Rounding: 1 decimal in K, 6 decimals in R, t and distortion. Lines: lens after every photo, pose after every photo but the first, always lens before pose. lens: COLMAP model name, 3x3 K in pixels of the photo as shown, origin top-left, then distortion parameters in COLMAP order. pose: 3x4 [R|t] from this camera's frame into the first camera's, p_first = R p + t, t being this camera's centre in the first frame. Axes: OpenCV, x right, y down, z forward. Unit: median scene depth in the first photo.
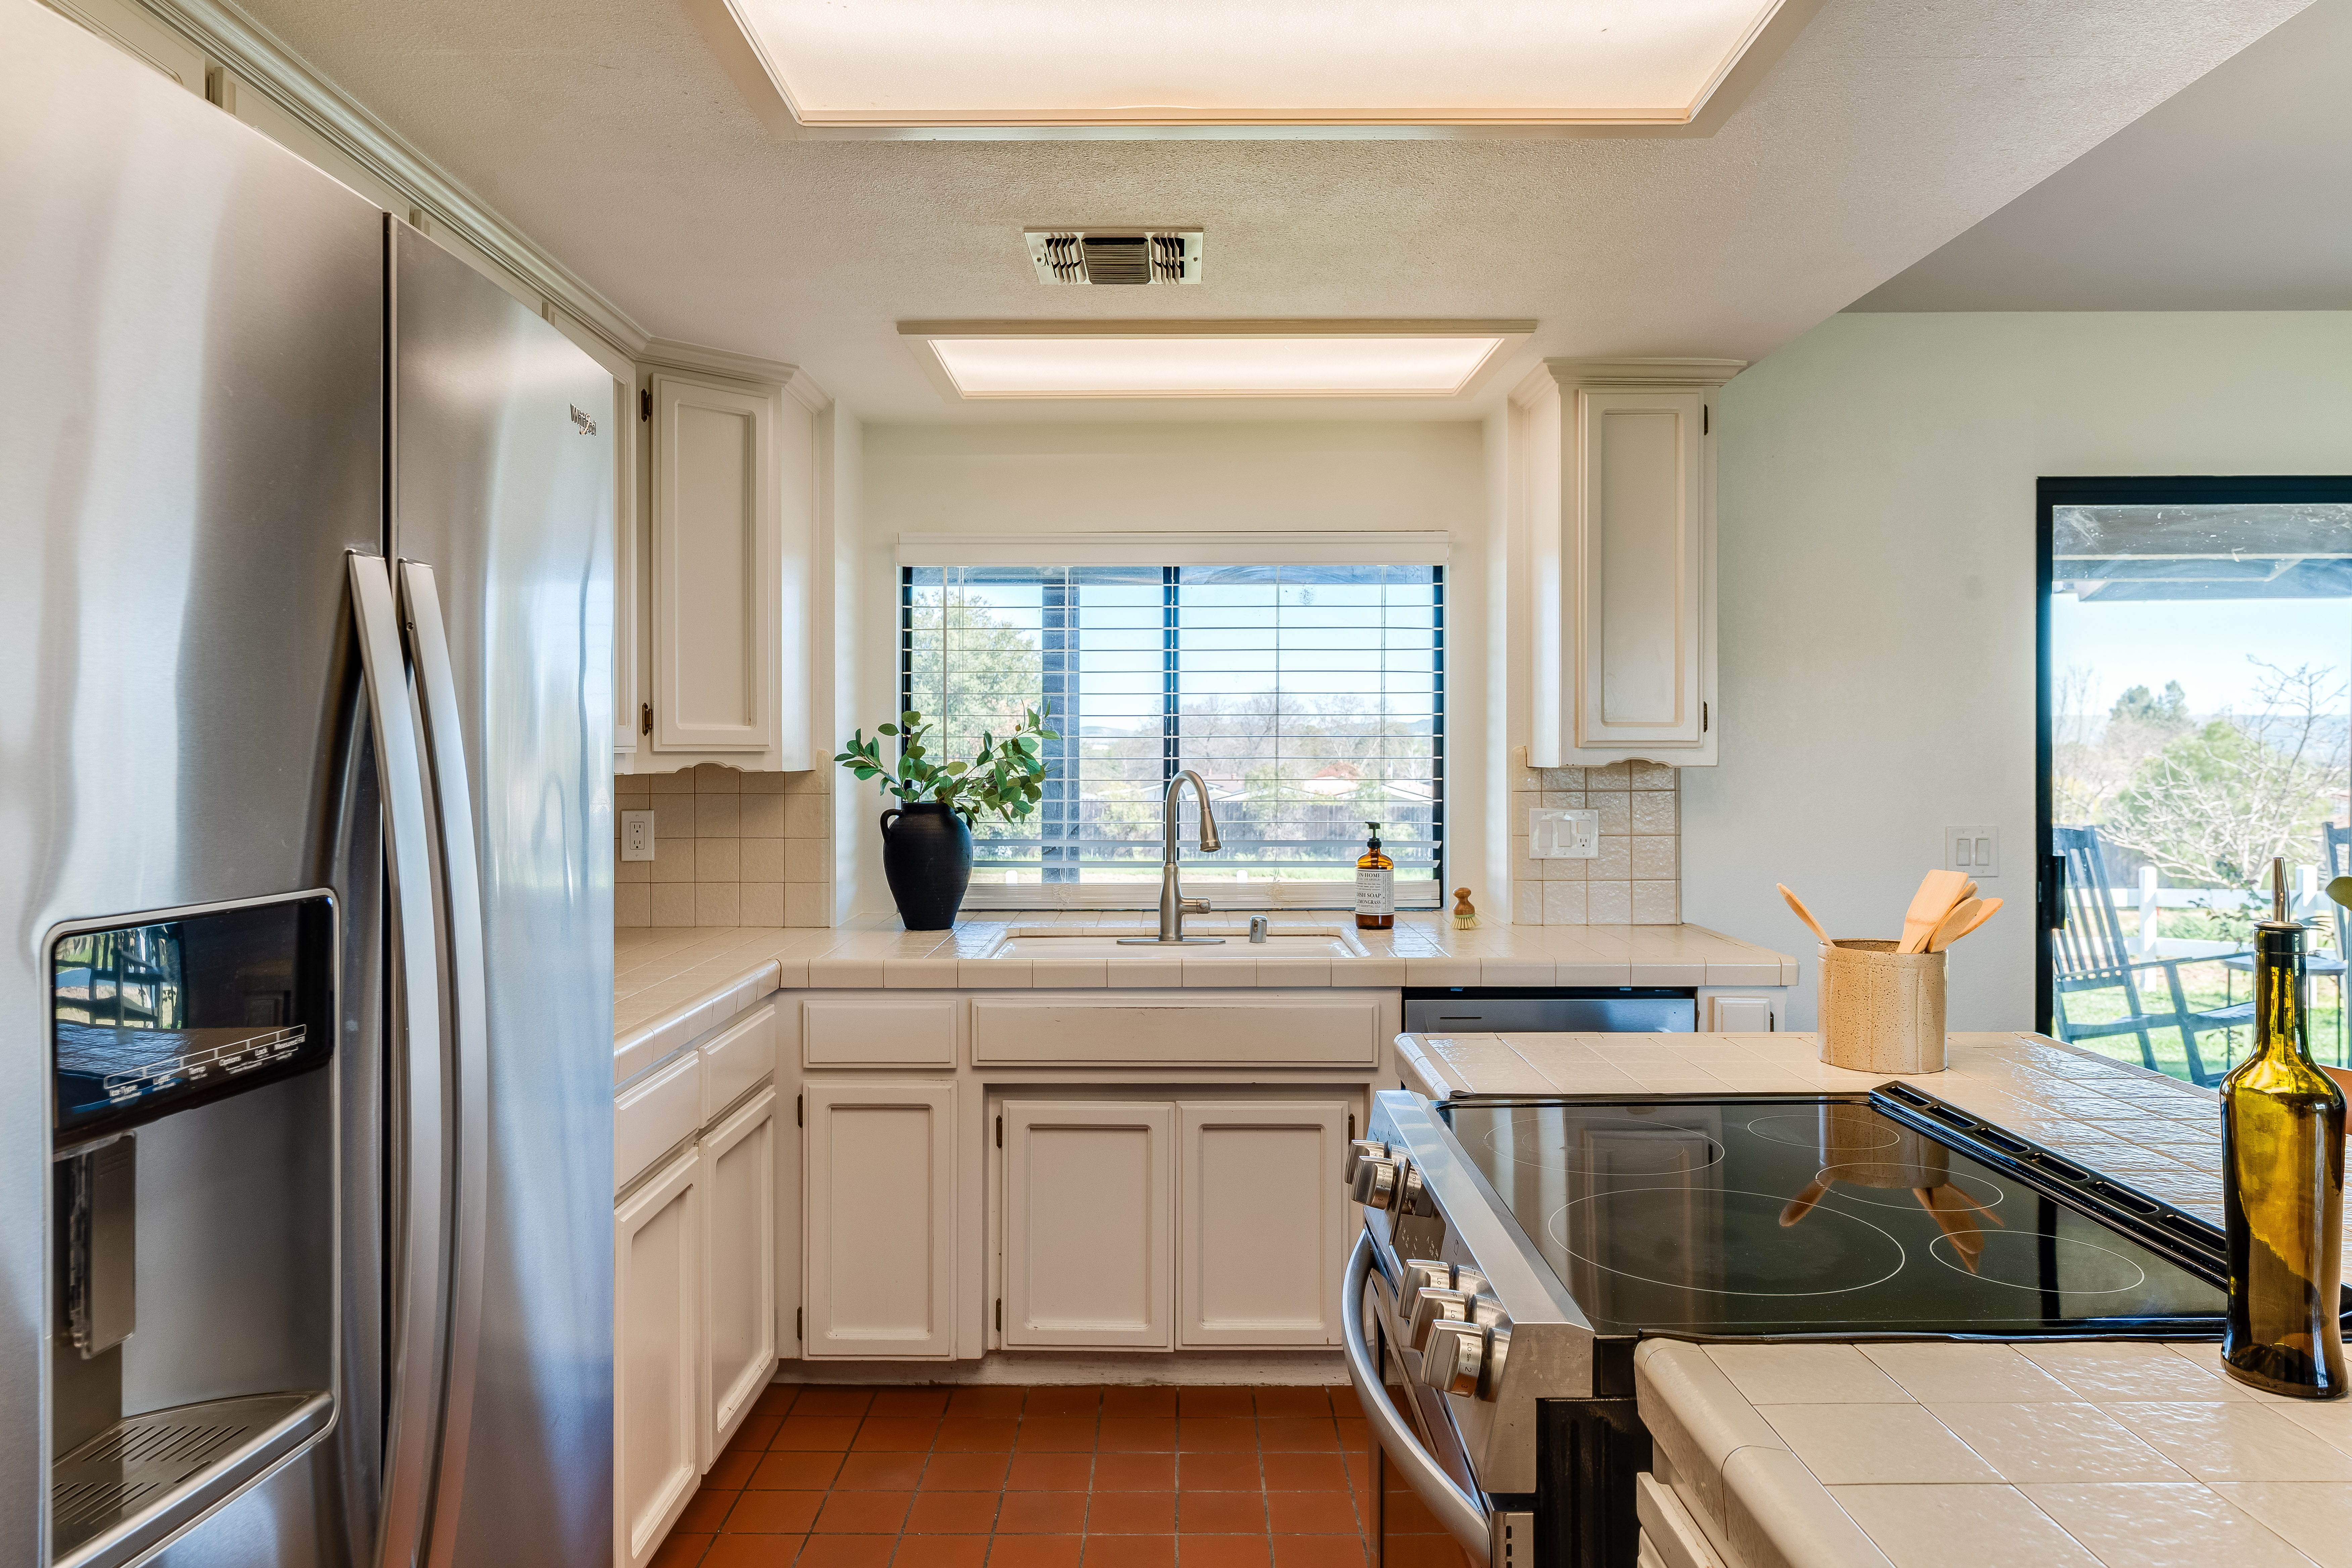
lens RADIAL K [[1550.3, 0, 1168.4], [0, 1550.3, 760.1], [0, 0, 1]] dist [-0.008902, -0.004989]
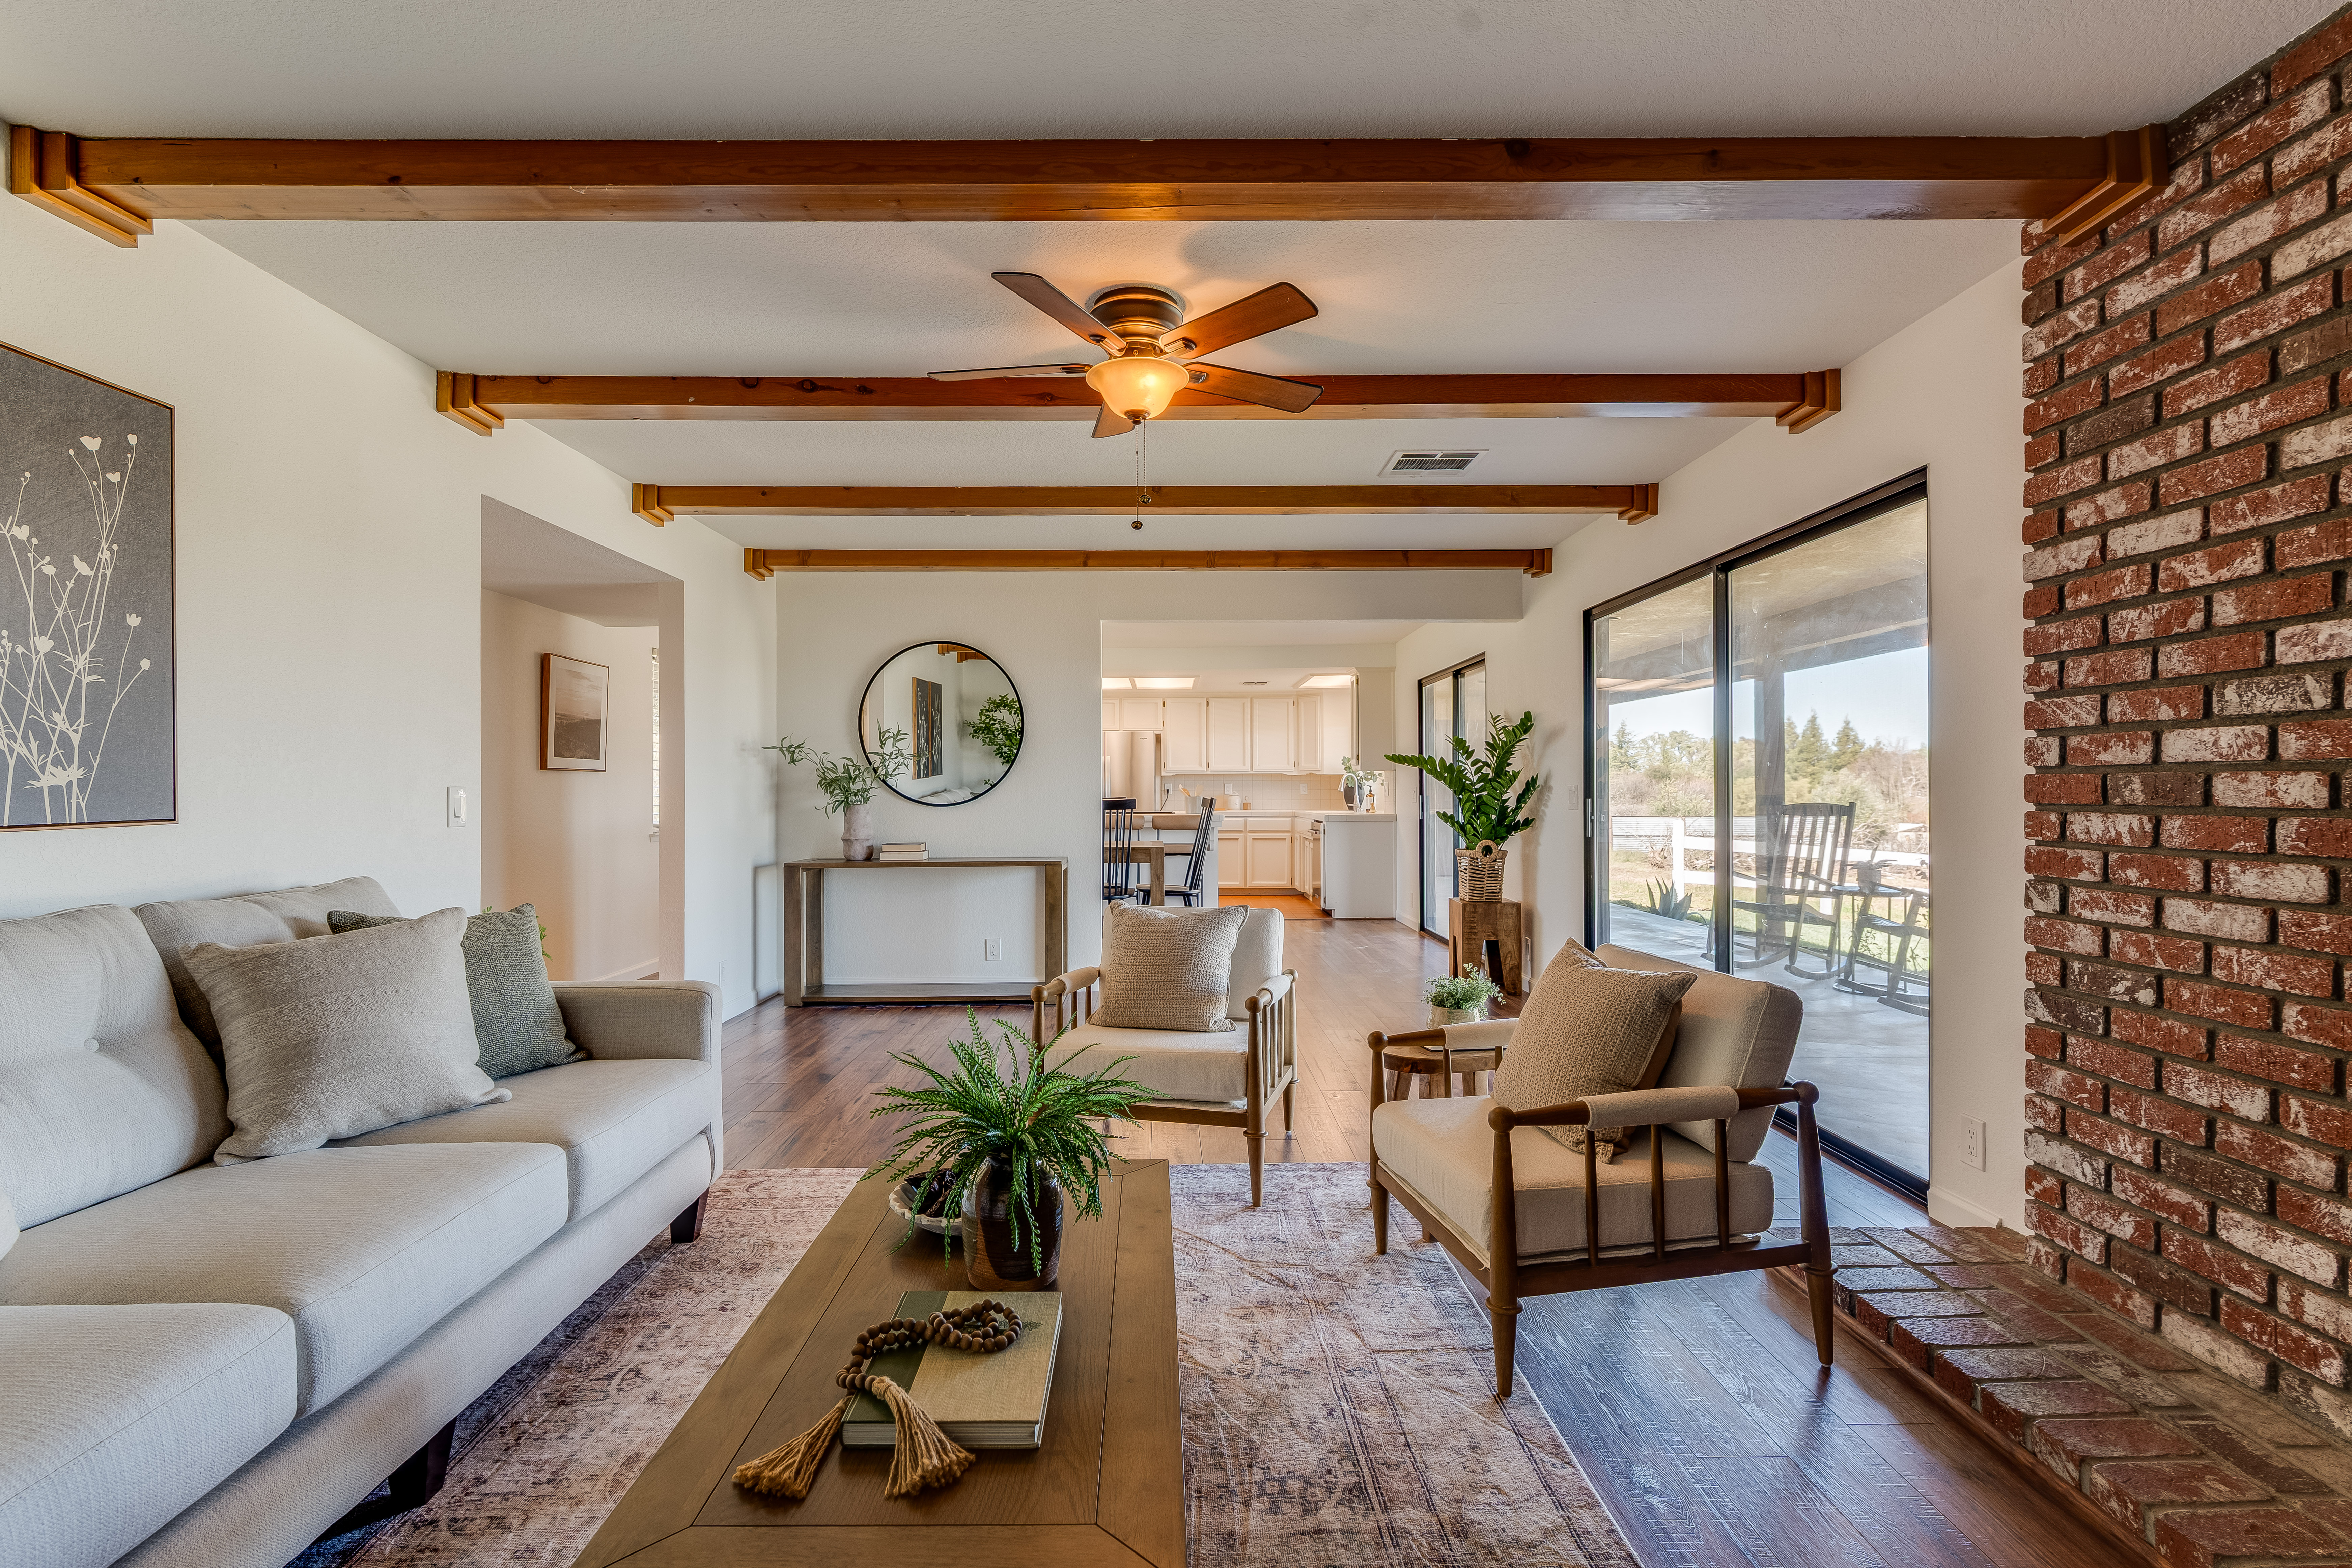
lens RADIAL K [[1092.0, 0, 1164.6], [0, 1092.0, 786.2], [0, 0, 1]] dist [-0.004299, 0.002015]
pose [[0.011865, -0.000542, -0.999929, 2.953529], [0.000193, 1.000000, -0.000540, 0.043484], [0.999930, -0.000186, 0.011865, 0.455817]]
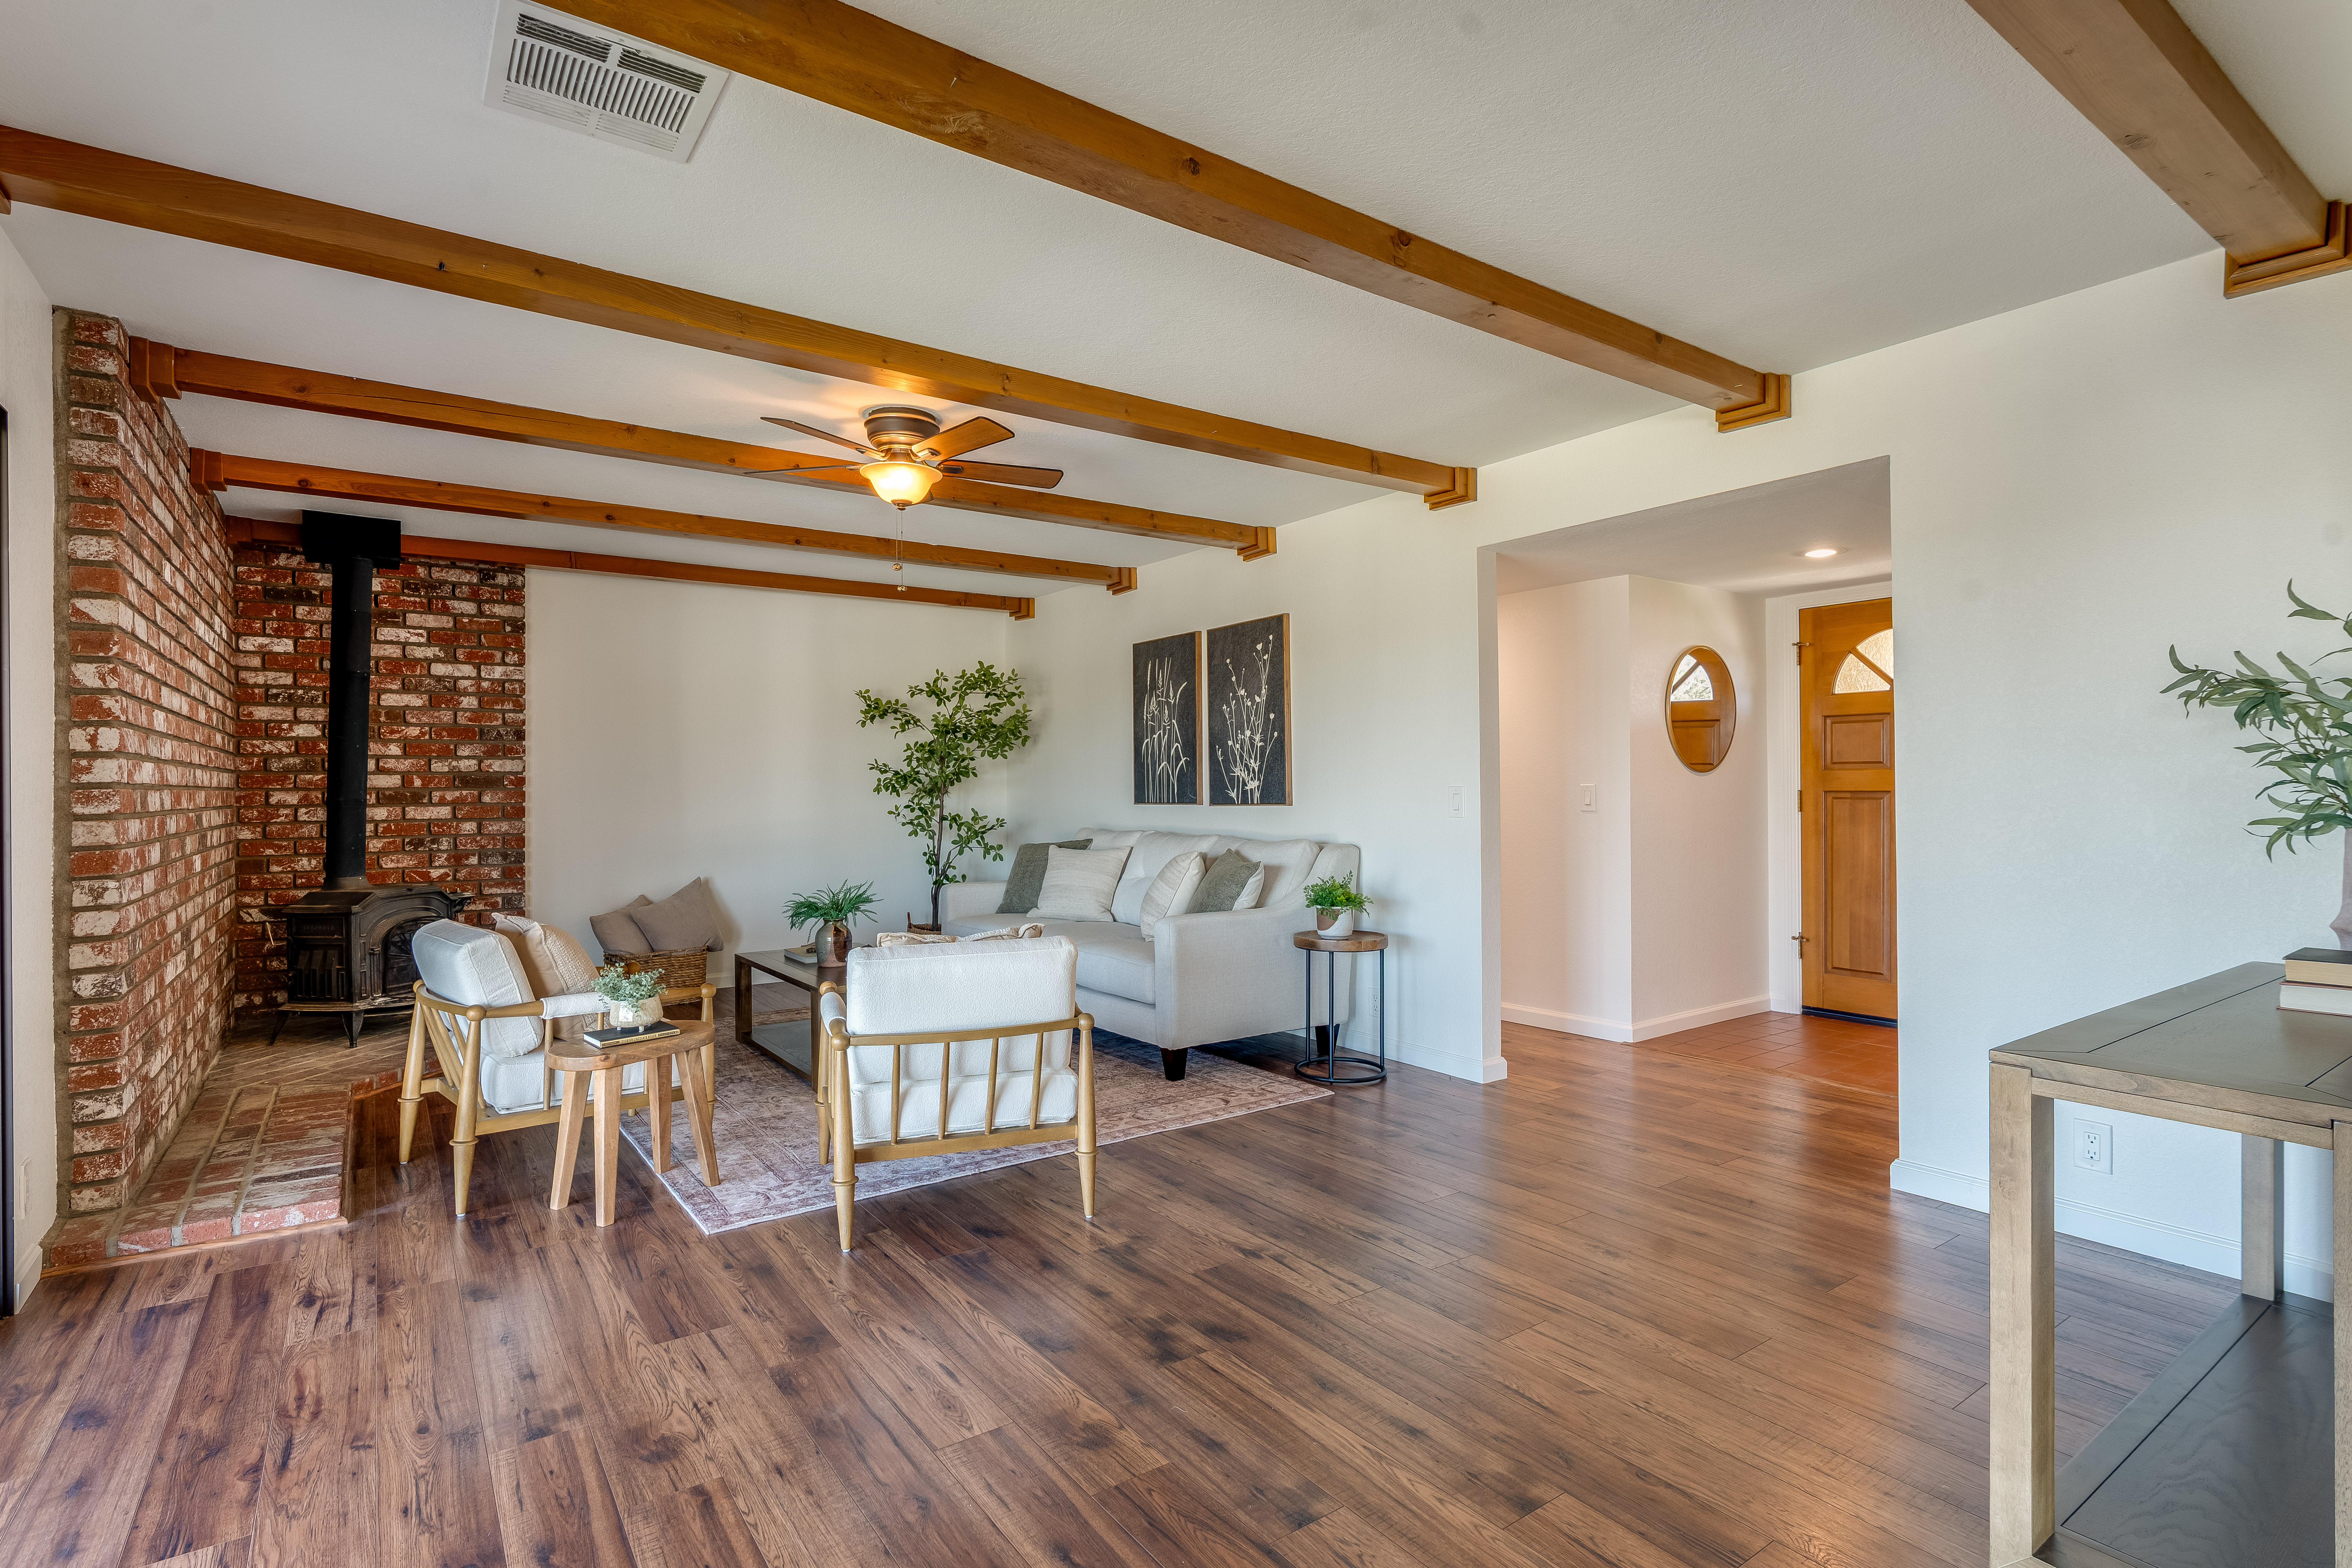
lens RADIAL K [[1129.8, 0, 1168.0], [0, 1129.8, 787.1], [0, 0, 1]] dist [-0.010676, 0.003463]
pose [[-0.583200, 0.008003, 0.812289, 1.189785], [0.009820, 0.999948, -0.002801, 0.044154], [-0.812269, 0.006343, -0.583248, 0.851864]]
